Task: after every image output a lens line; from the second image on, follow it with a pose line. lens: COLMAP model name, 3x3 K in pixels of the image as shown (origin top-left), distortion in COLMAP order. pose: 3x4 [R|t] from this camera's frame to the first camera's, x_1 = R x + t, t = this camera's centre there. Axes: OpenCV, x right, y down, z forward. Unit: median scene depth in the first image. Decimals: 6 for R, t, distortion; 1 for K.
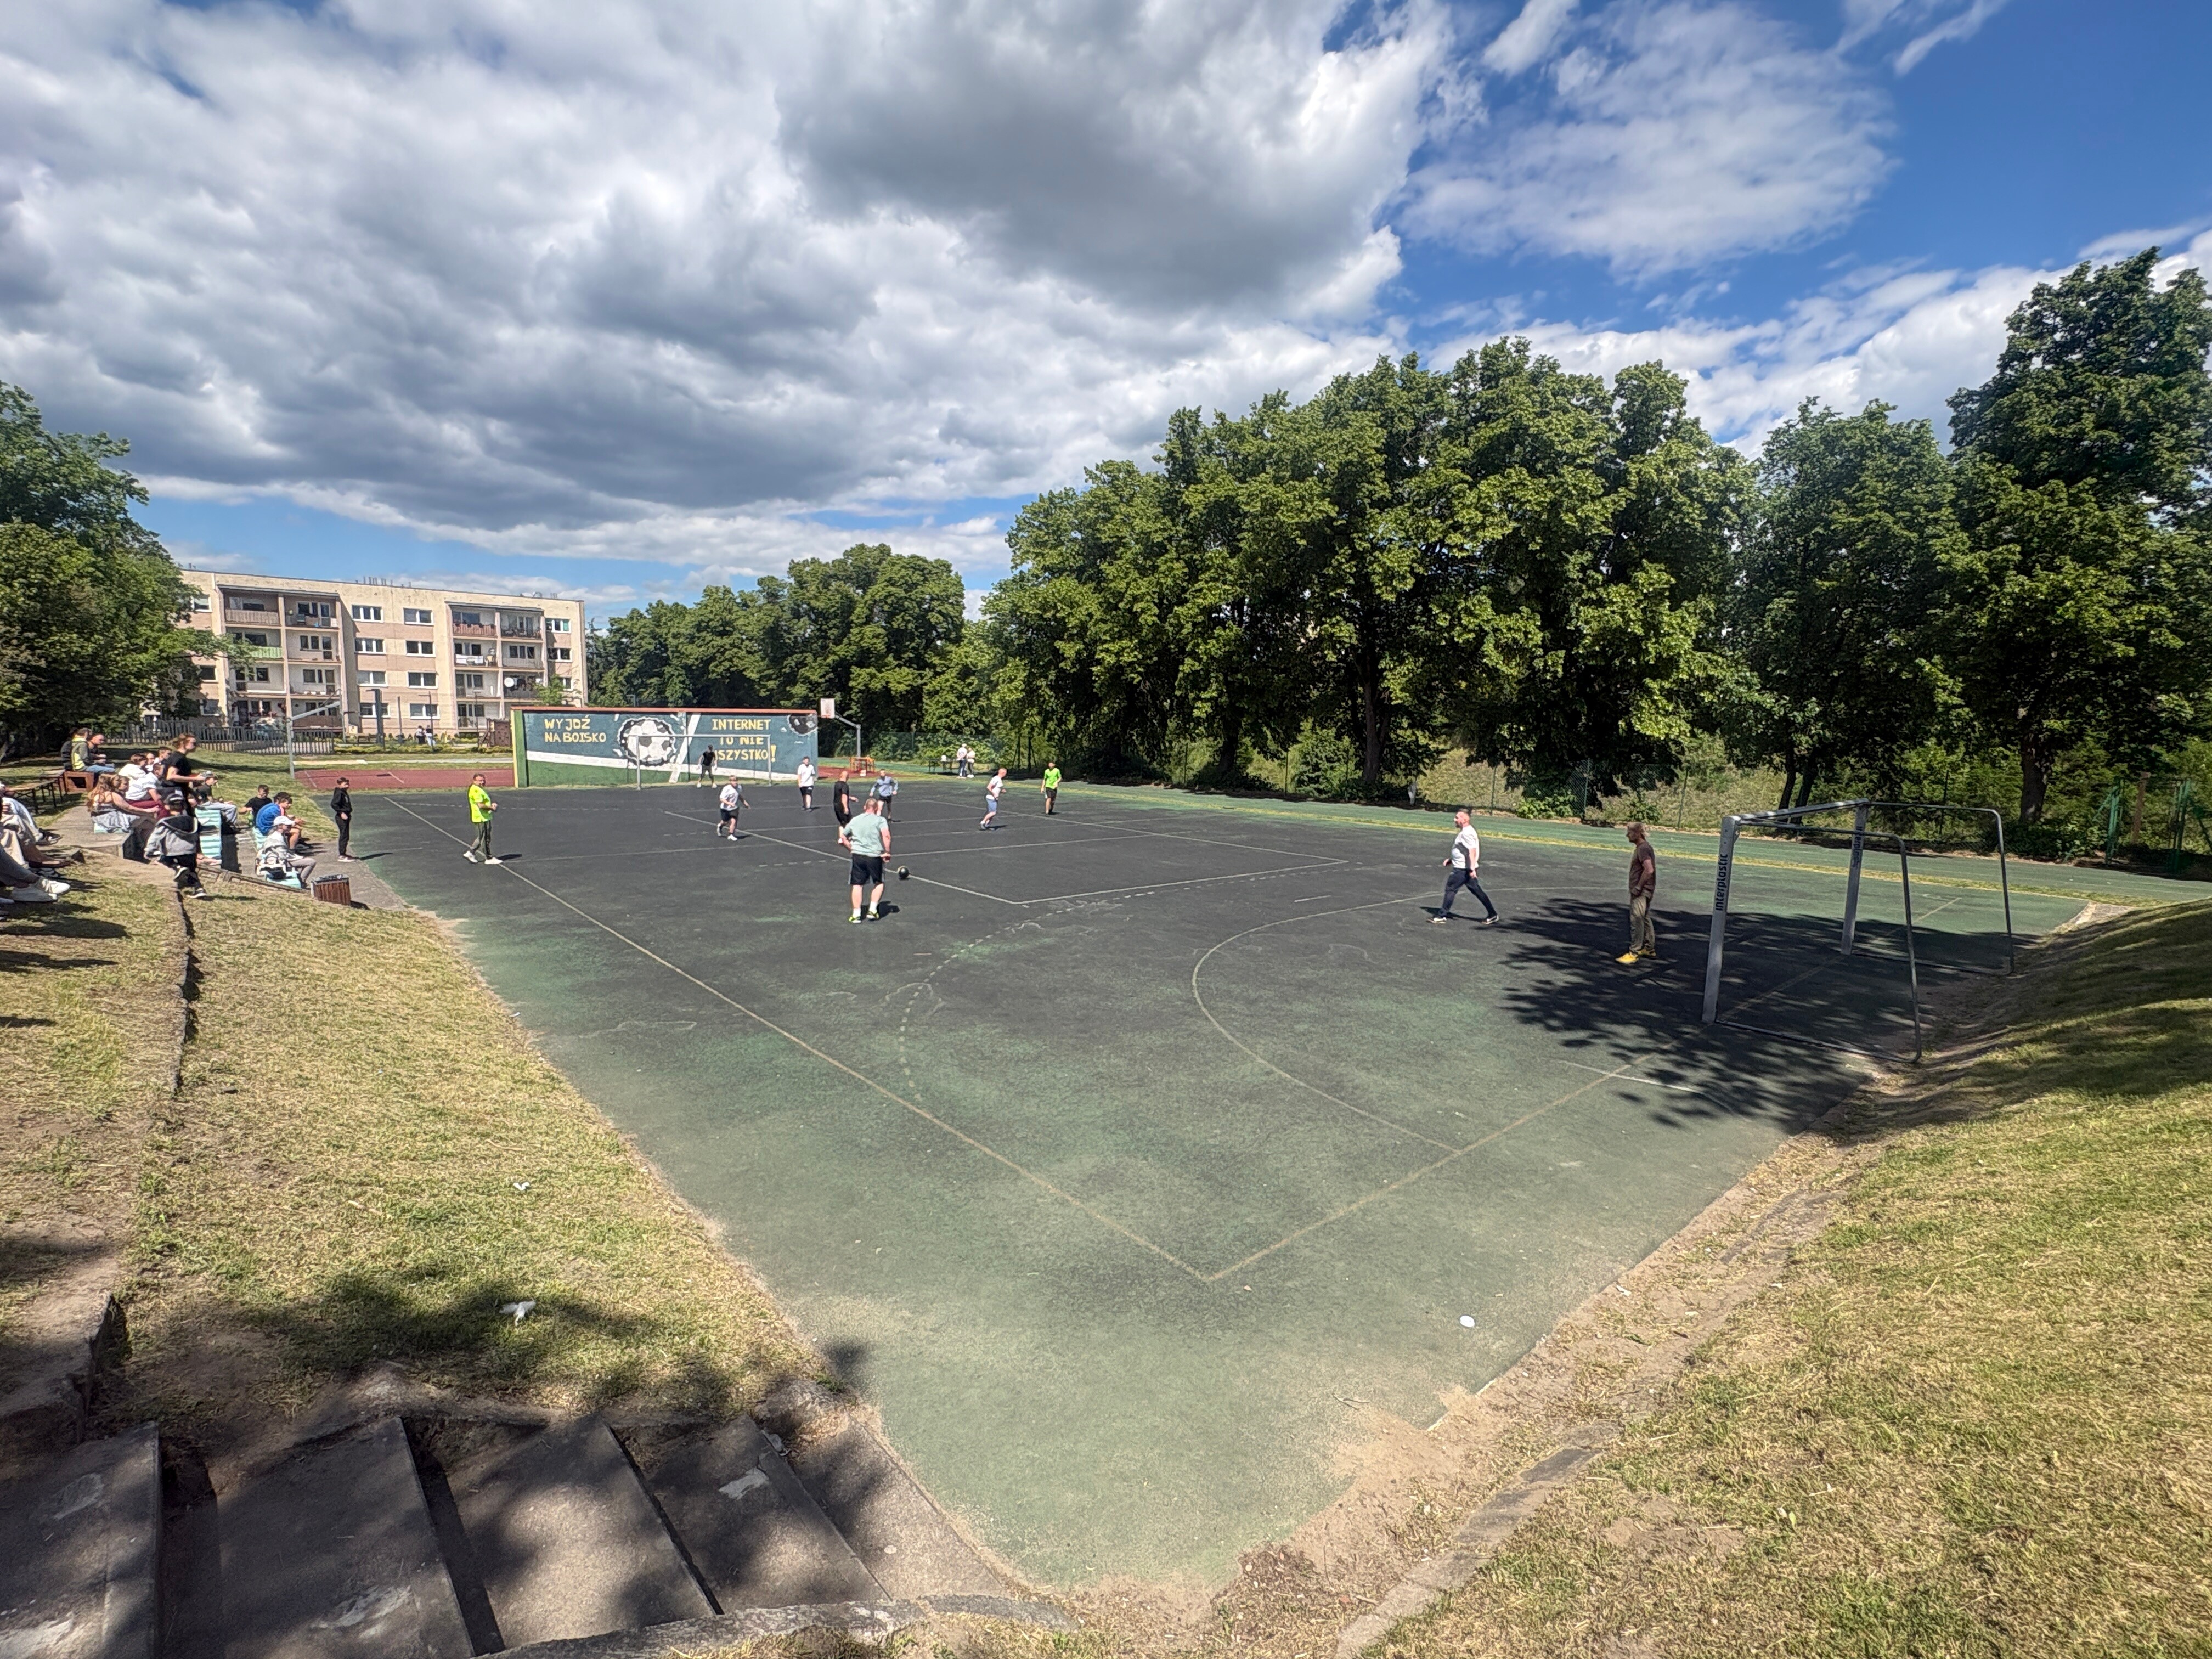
lens RADIAL K [[996.5, 0, 1106.0], [0, 996.5, 829.5], [0, 0, 1]] dist [-0.001357, 0.000590]
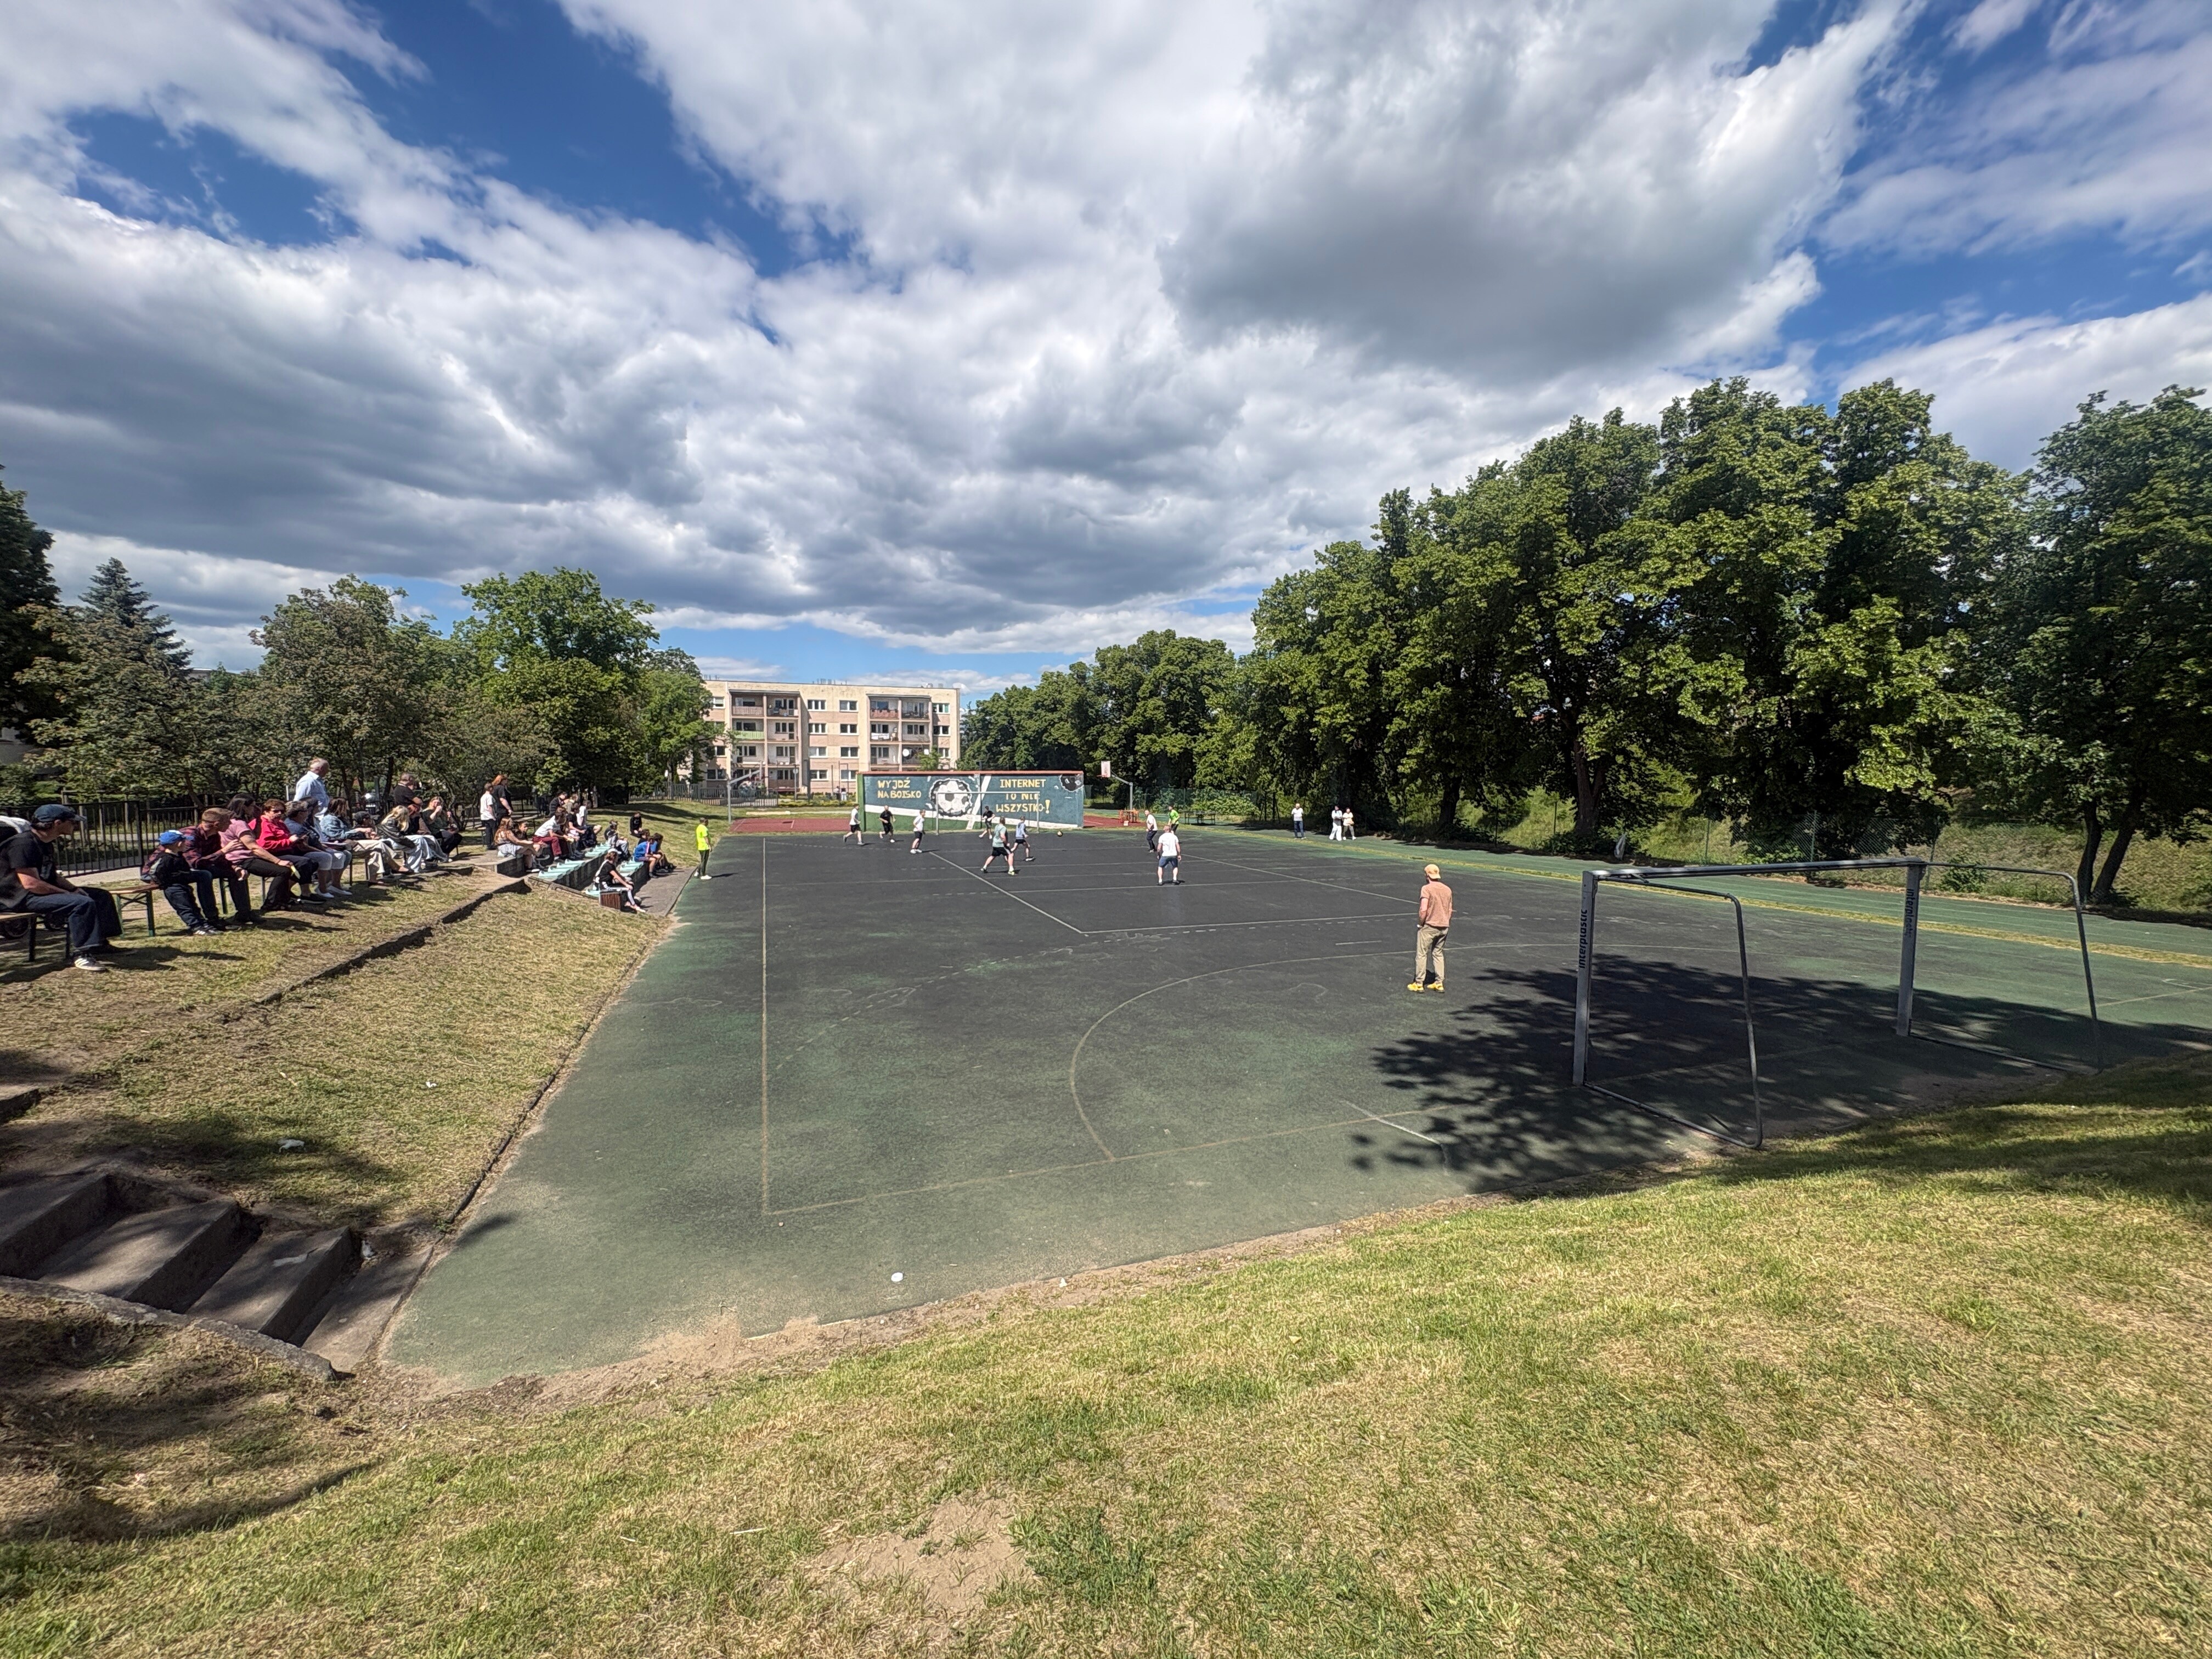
lens RADIAL K [[885.1, 0, 1106.0], [0, 885.1, 829.5], [0, 0, 1]] dist [-0.000633, -0.000285]
pose [[0.938682, 0.009008, -0.344667, 0.118421], [-0.026498, 0.998587, -0.046068, -0.000152], [0.343765, 0.052376, 0.937594, 0.007517]]
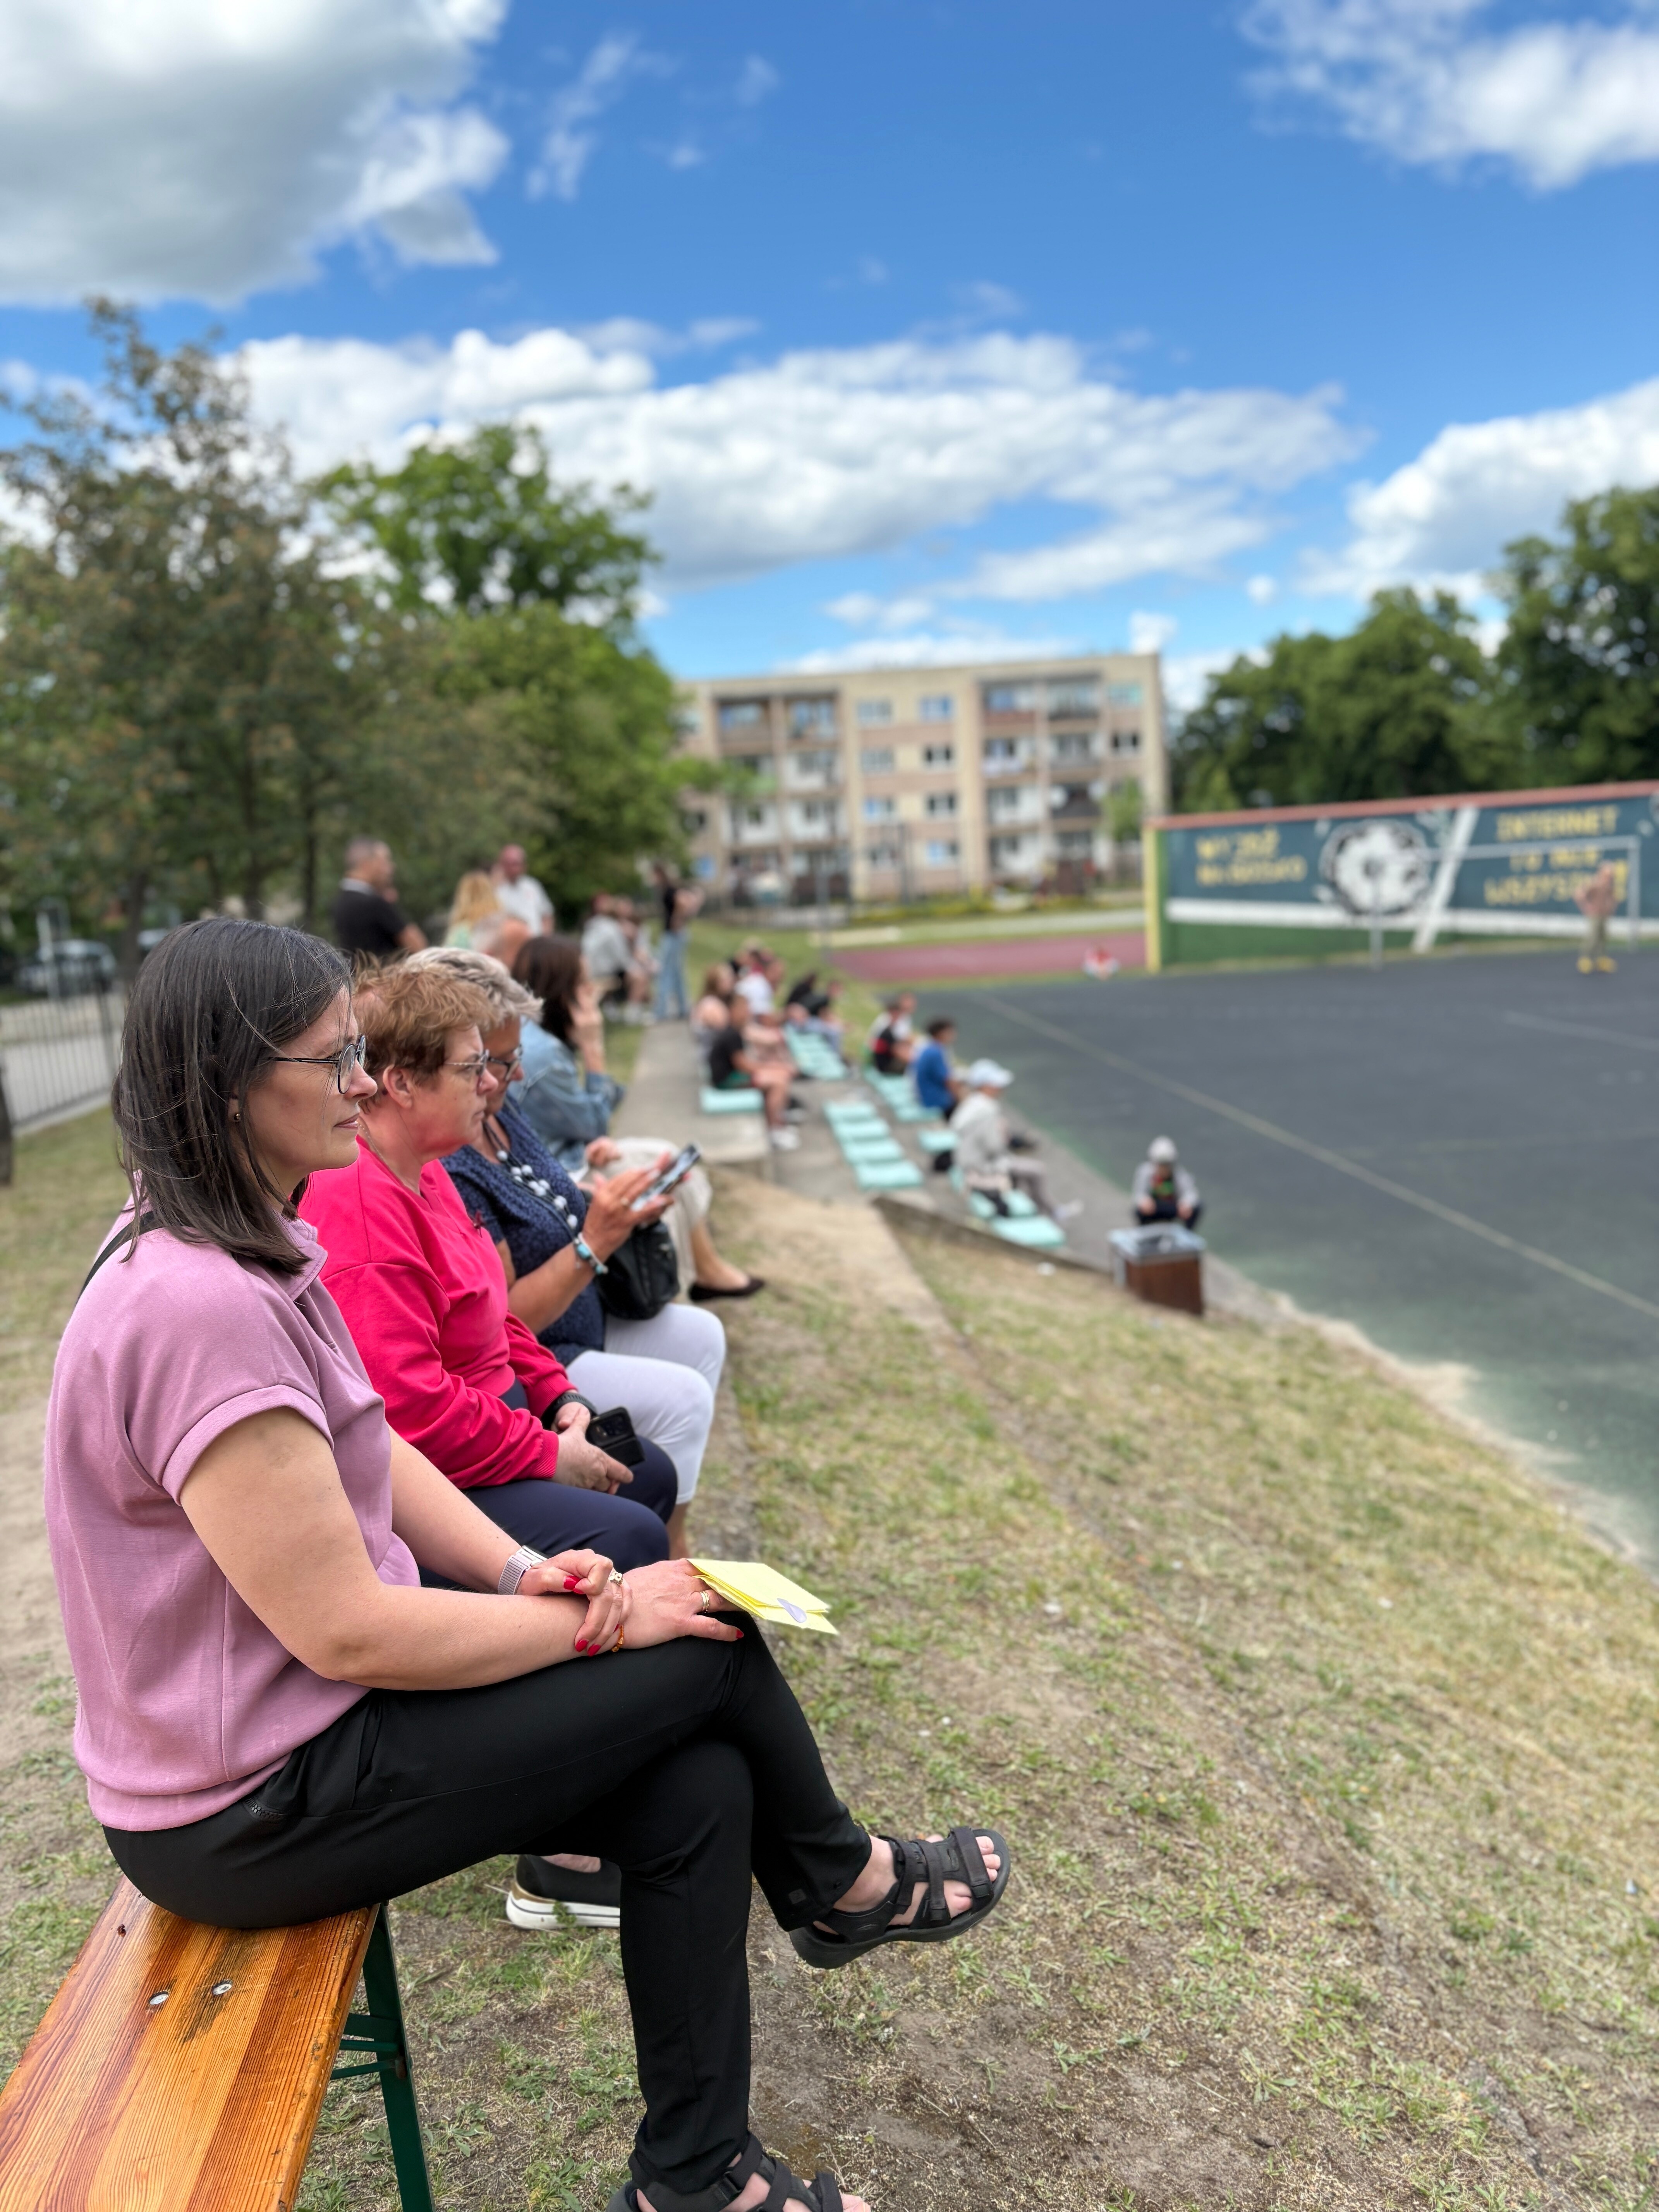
lens RADIAL K [[1686.2, 0, 829.5], [0, 1686.2, 1106.0], [0, 0, 1]] dist [0.007244, 0.002092]
pose [[0.799110, 0.021617, -0.600797, -0.160787], [0.009691, 0.998760, 0.048825, -0.012216], [0.601107, -0.044838, 0.797910, 0.128323]]
